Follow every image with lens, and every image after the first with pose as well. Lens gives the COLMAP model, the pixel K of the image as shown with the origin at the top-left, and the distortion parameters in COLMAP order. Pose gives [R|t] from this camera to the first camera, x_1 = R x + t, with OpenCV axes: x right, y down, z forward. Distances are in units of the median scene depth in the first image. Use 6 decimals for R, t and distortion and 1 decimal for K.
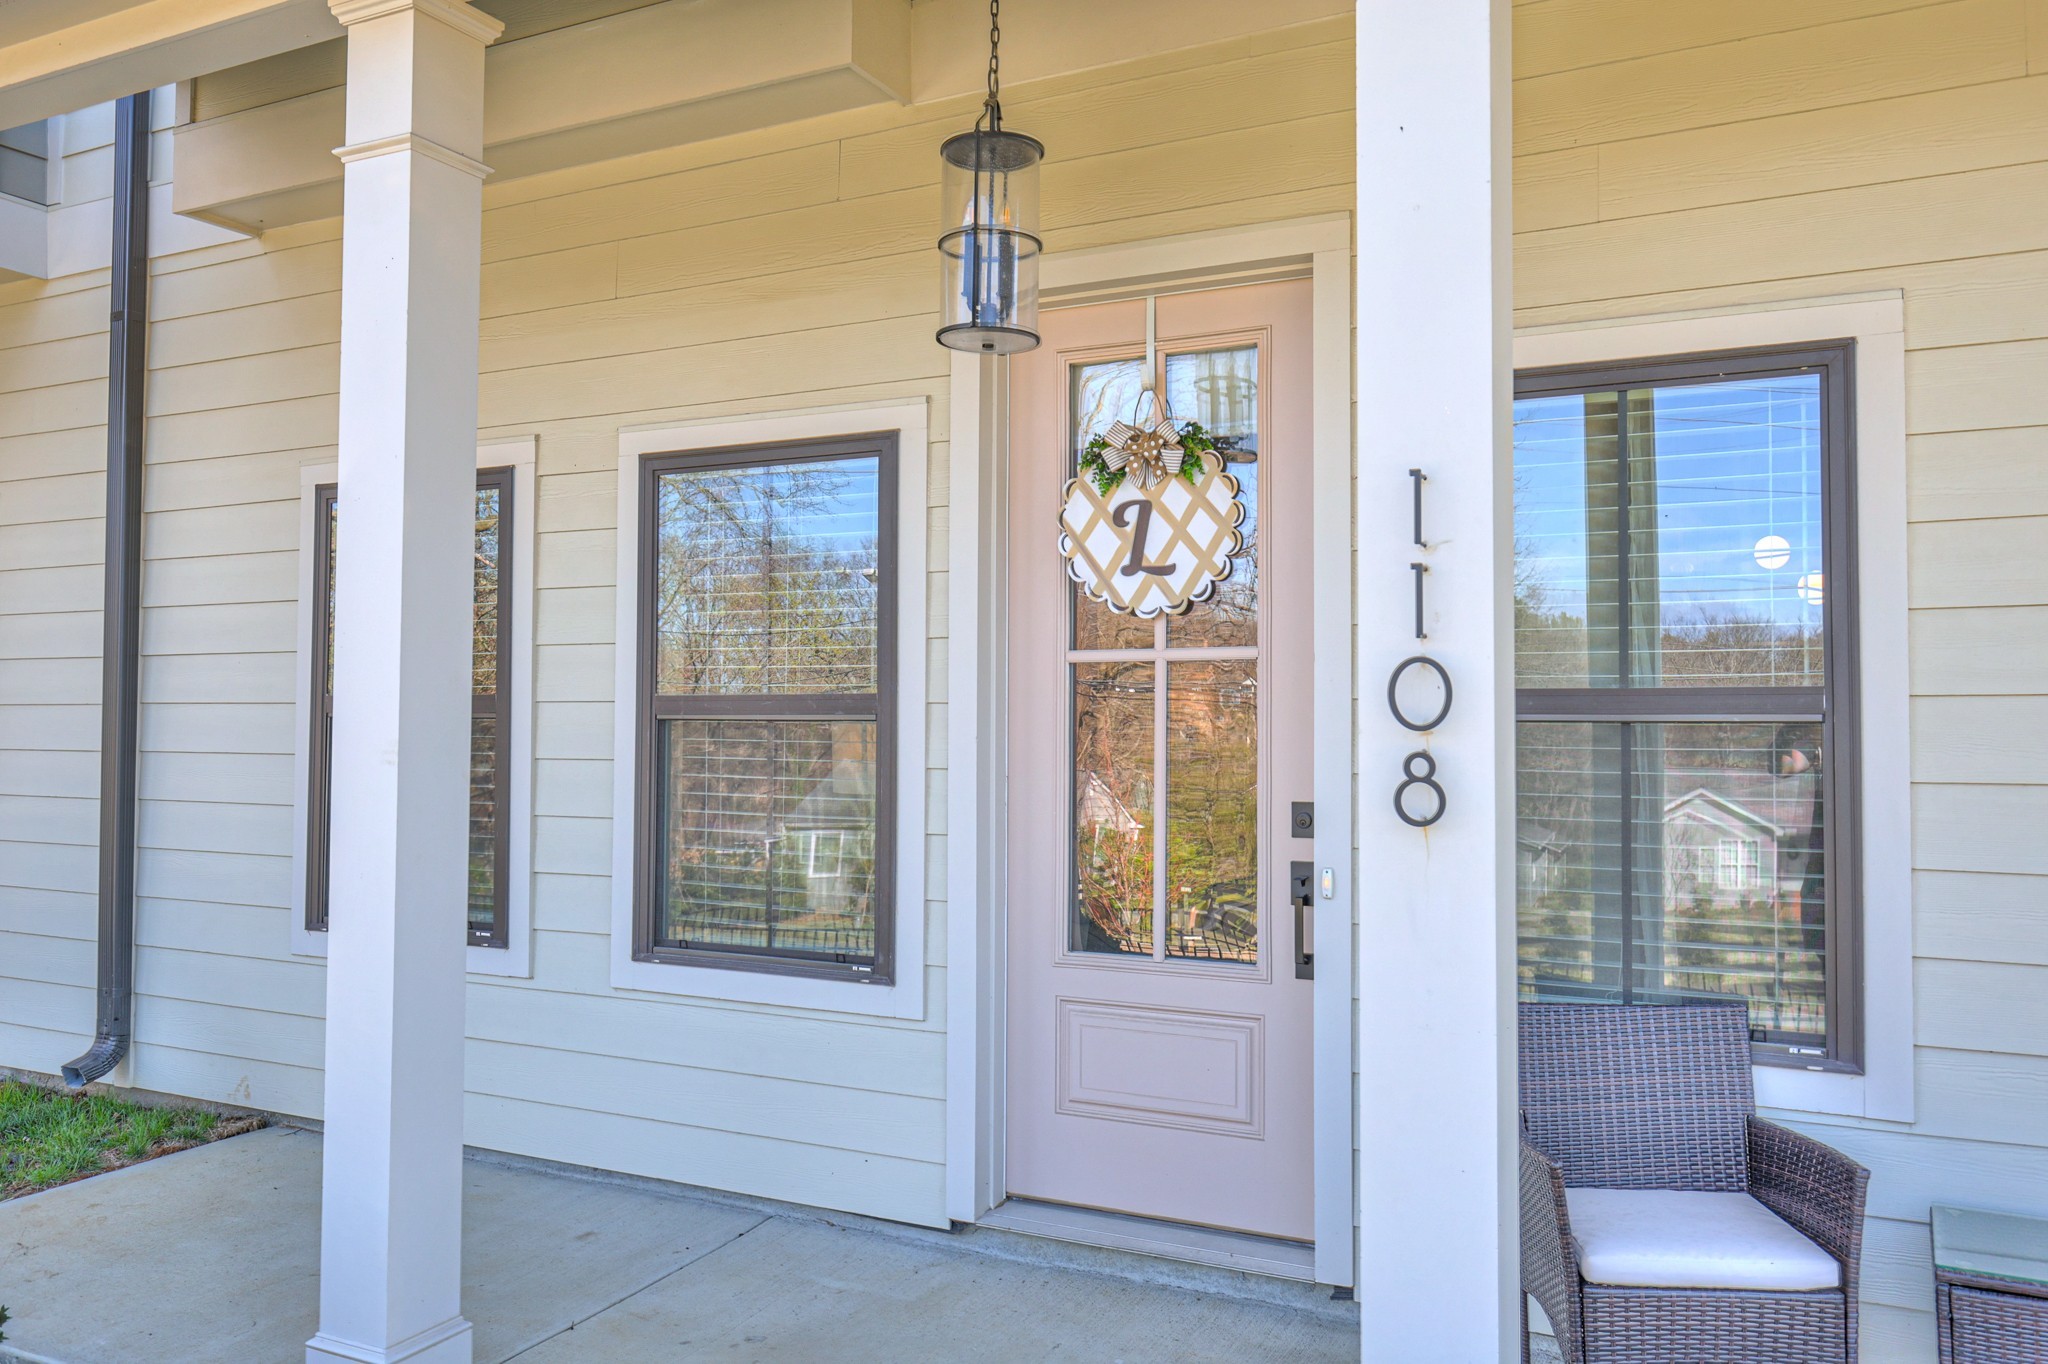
lens RADIAL K [[1565.6, 0, 971.9], [0, 1565.6, 679.0], [0, 0, 1]] dist [0.014582, -0.005920]
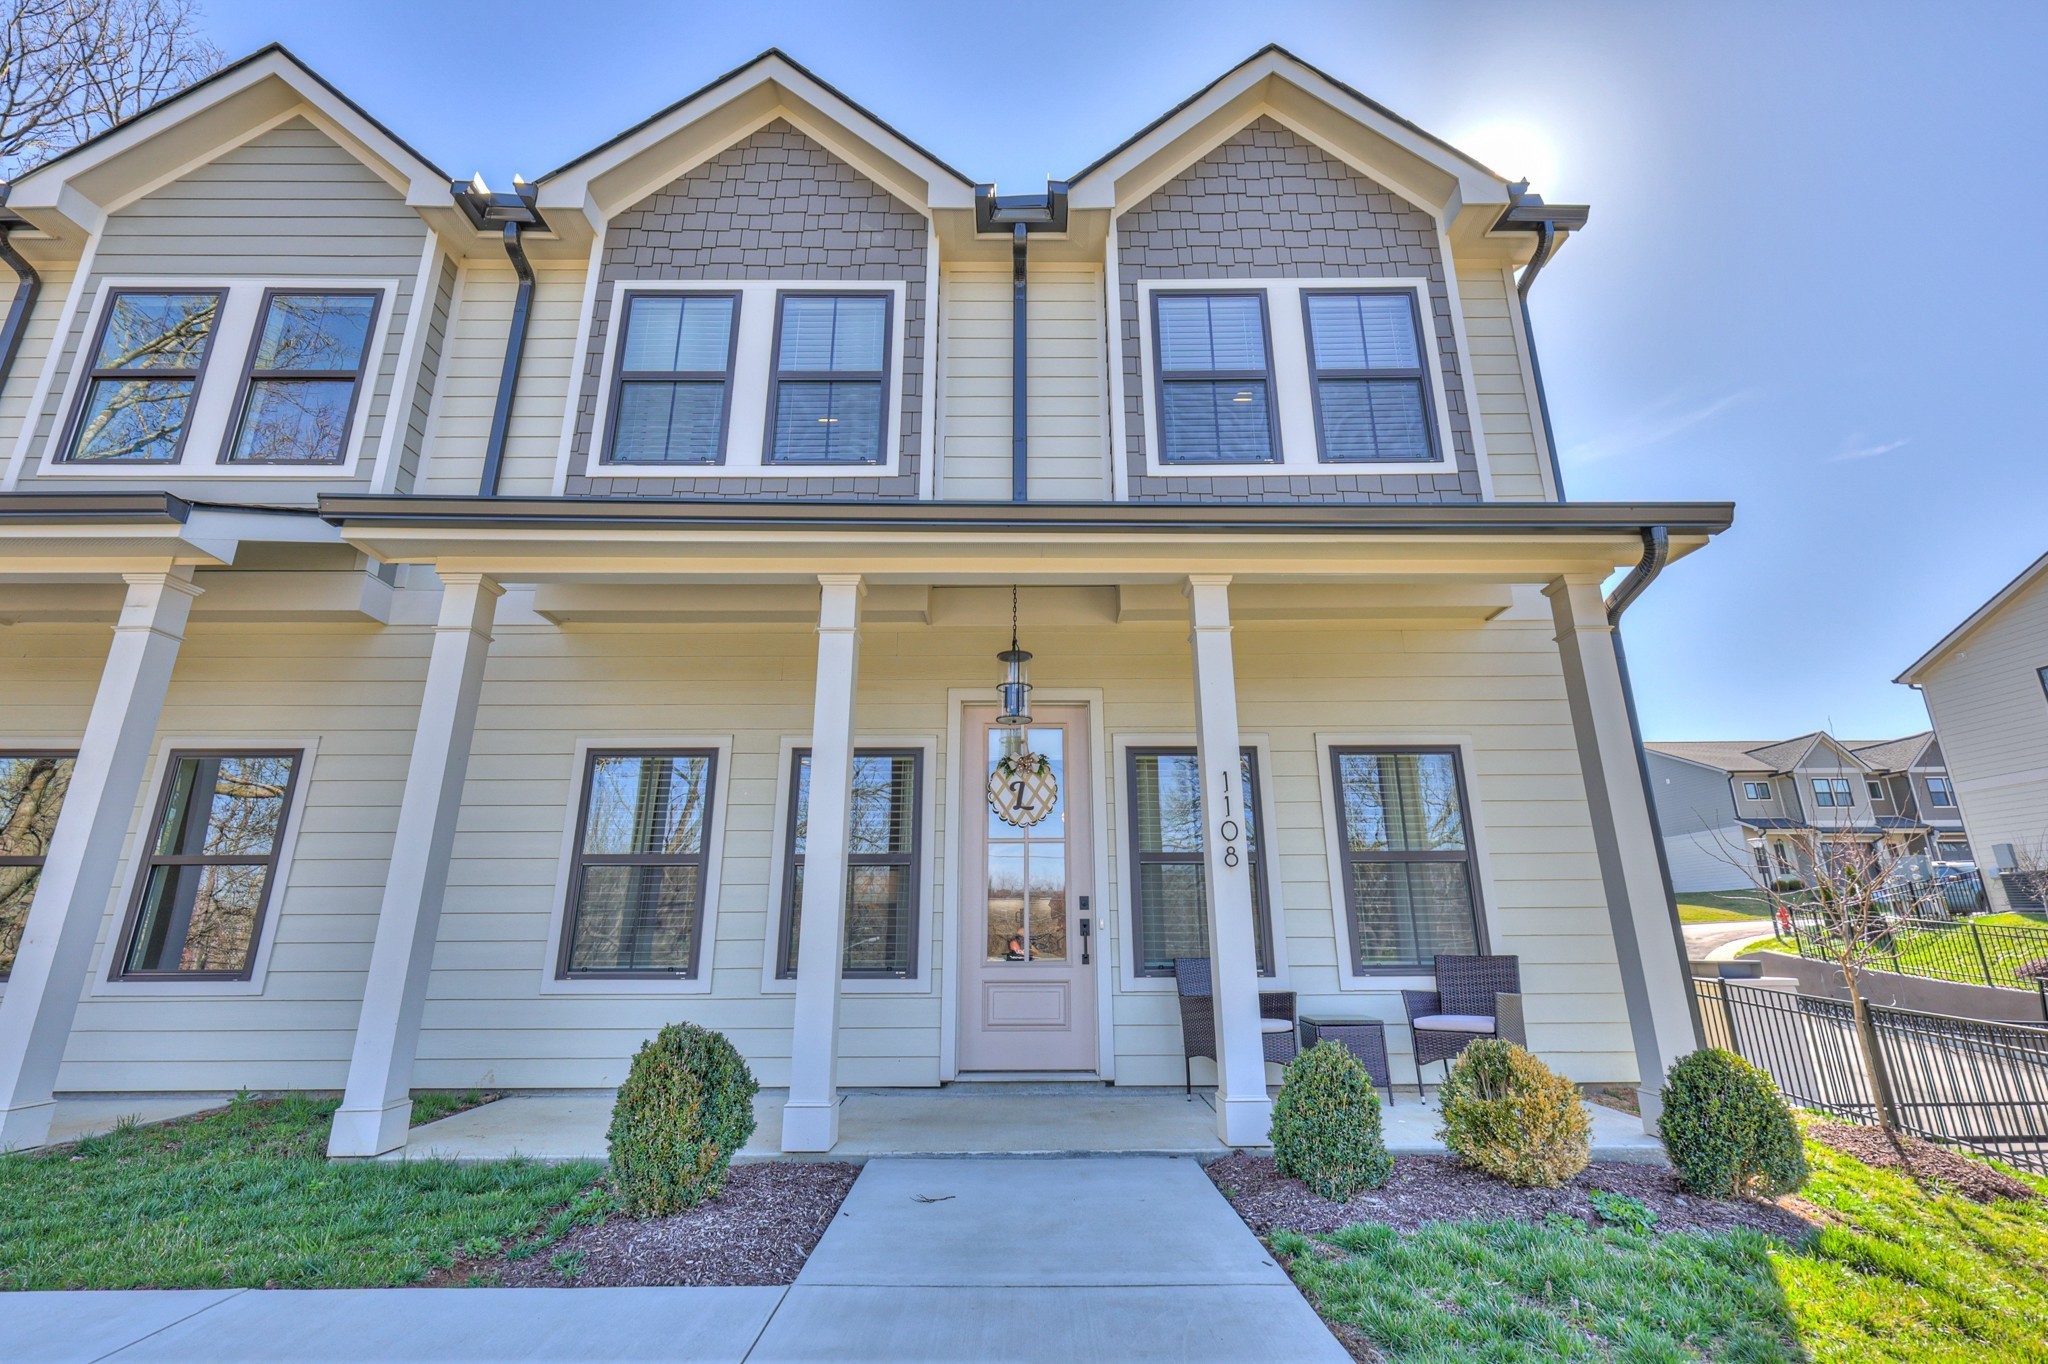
lens RADIAL K [[909.9, 0, 1017.5], [0, 909.9, 675.4], [0, 0, 1]] dist [-0.000367, -0.000962]
pose [[0.889566, 0.124955, 0.439384, -0.604747], [-0.007714, 0.965832, -0.259054, 0.113541], [-0.456741, 0.227056, 0.860135, -0.372262]]
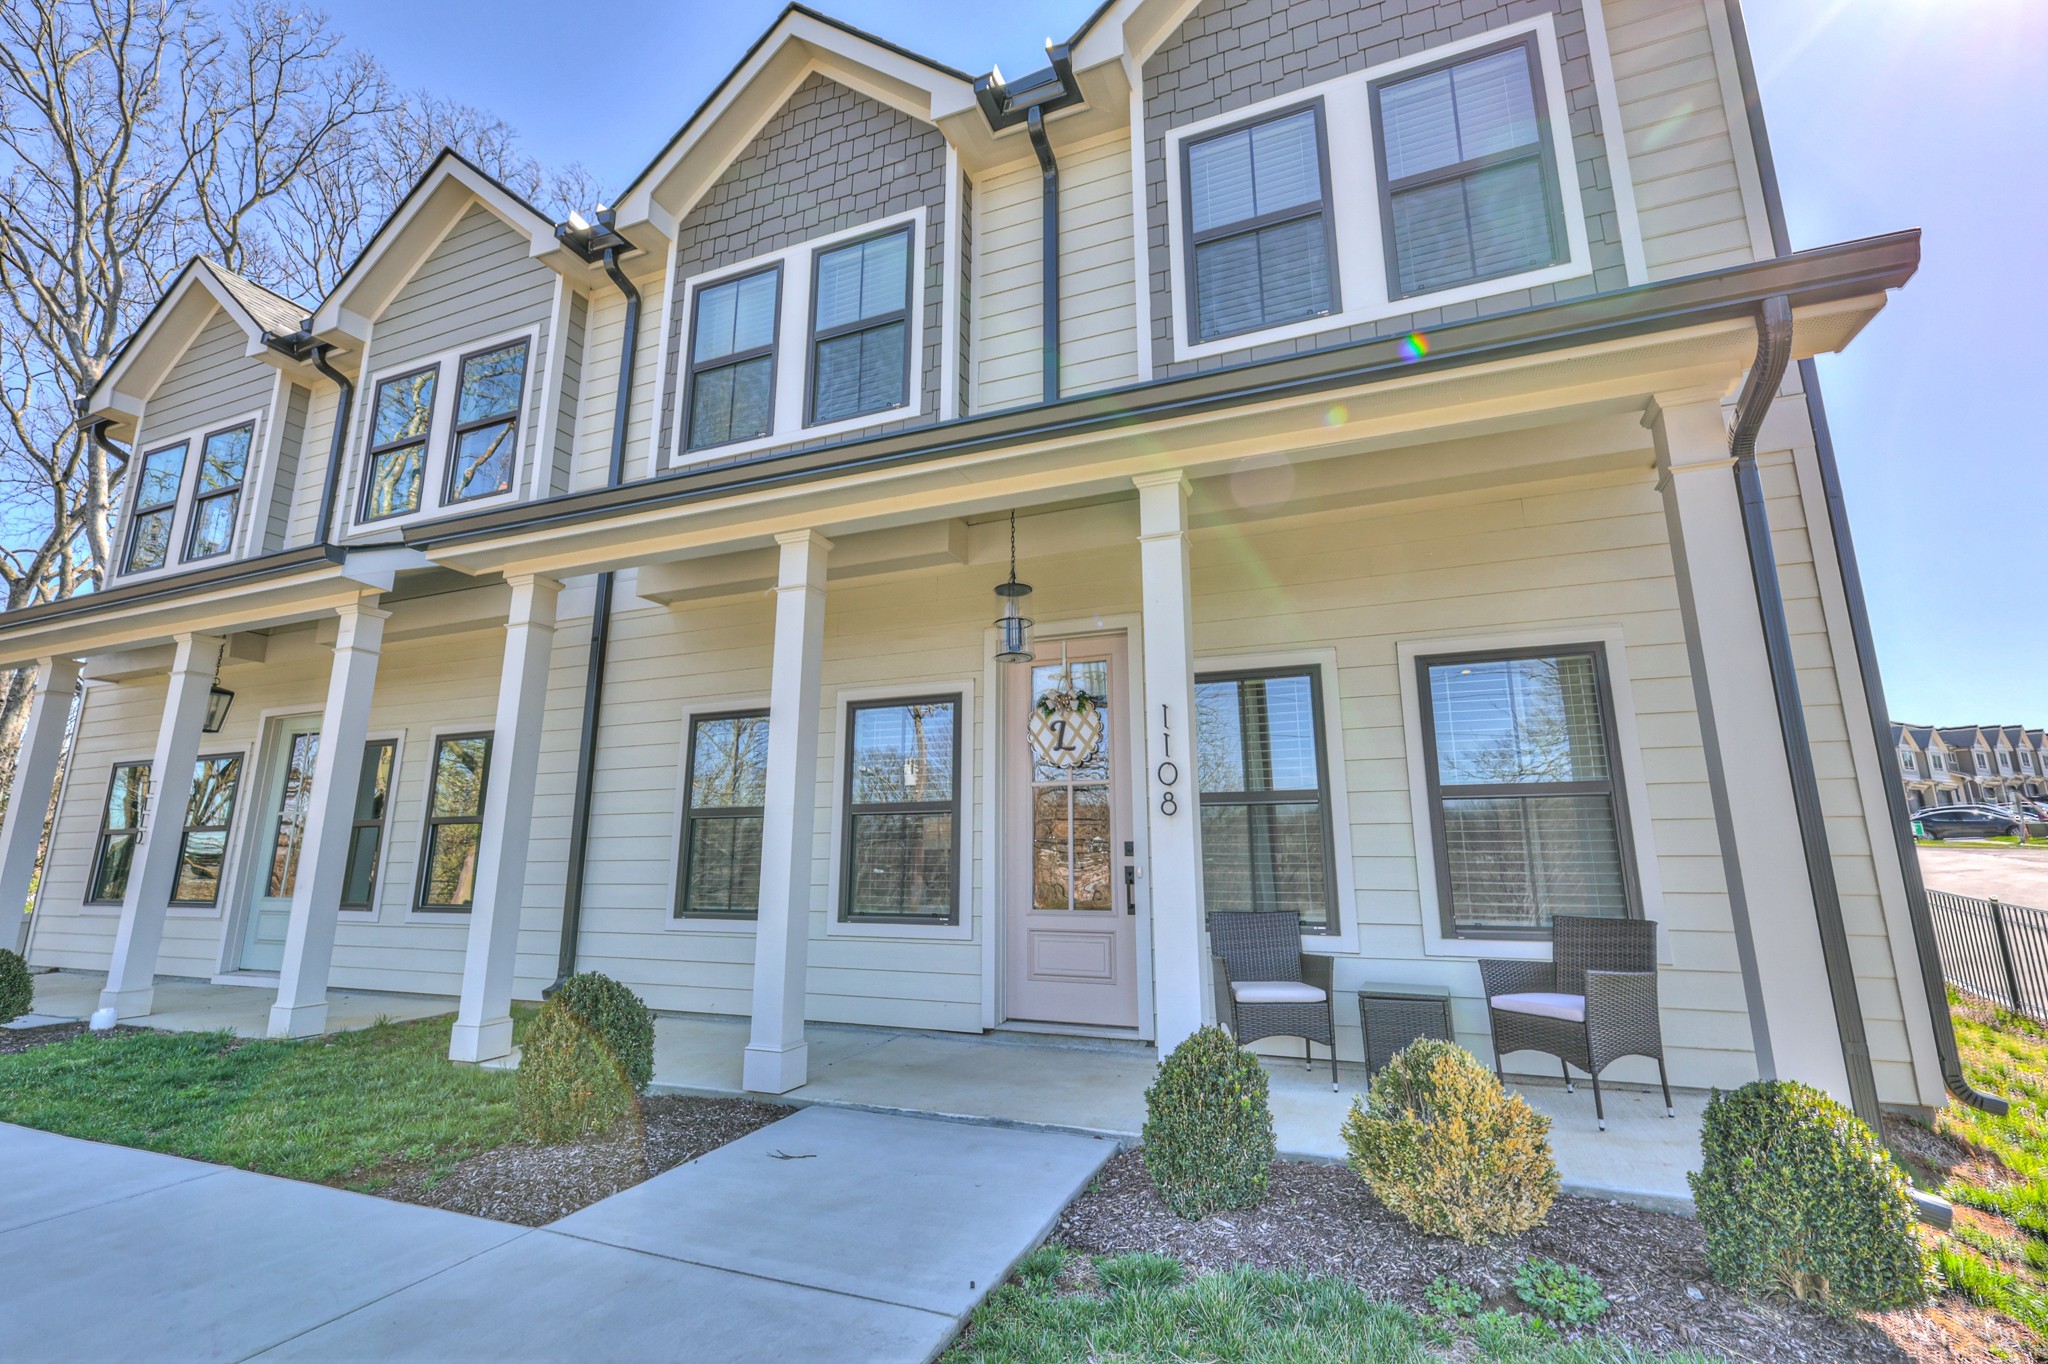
lens RADIAL K [[909.9, 0, 996.9], [0, 909.9, 669.3], [0, 0, 1]] dist [-0.000367, -0.000962]
pose [[0.996978, 0.014099, 0.076388, -0.107129], [0.000356, 0.982552, -0.185990, 0.075407], [-0.077678, 0.185456, 0.979578, -0.431411]]
